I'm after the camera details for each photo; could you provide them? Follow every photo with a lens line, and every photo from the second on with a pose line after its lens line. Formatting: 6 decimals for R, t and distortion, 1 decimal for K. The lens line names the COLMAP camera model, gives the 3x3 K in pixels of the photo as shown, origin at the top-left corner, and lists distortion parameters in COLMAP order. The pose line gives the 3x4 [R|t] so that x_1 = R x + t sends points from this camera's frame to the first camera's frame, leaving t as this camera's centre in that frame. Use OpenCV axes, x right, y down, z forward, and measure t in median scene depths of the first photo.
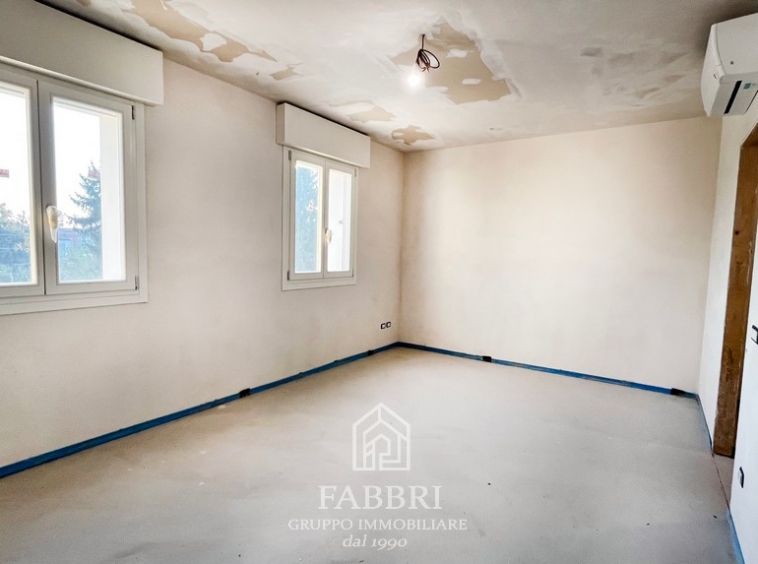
lens RADIAL K [[257.2, 0, 378.8], [0, 257.2, 261.1], [0, 0, 1]] dist [0.000418, 0.000039]
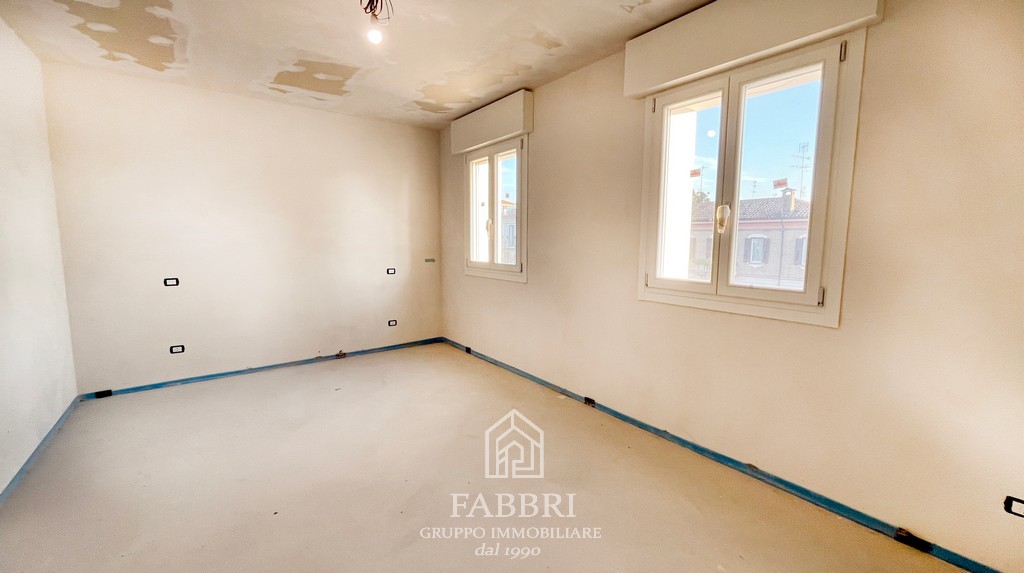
lens RADIAL K [[415.6, 0, 512.0], [0, 415.6, 286.5], [0, 0, 1]] dist [-0.000376, 0.000012]
pose [[-0.090399, 0.085895, -0.992195, 0.816088], [-0.054638, 0.994345, 0.091060, -0.009593], [0.994406, 0.062443, -0.085195, 0.731332]]
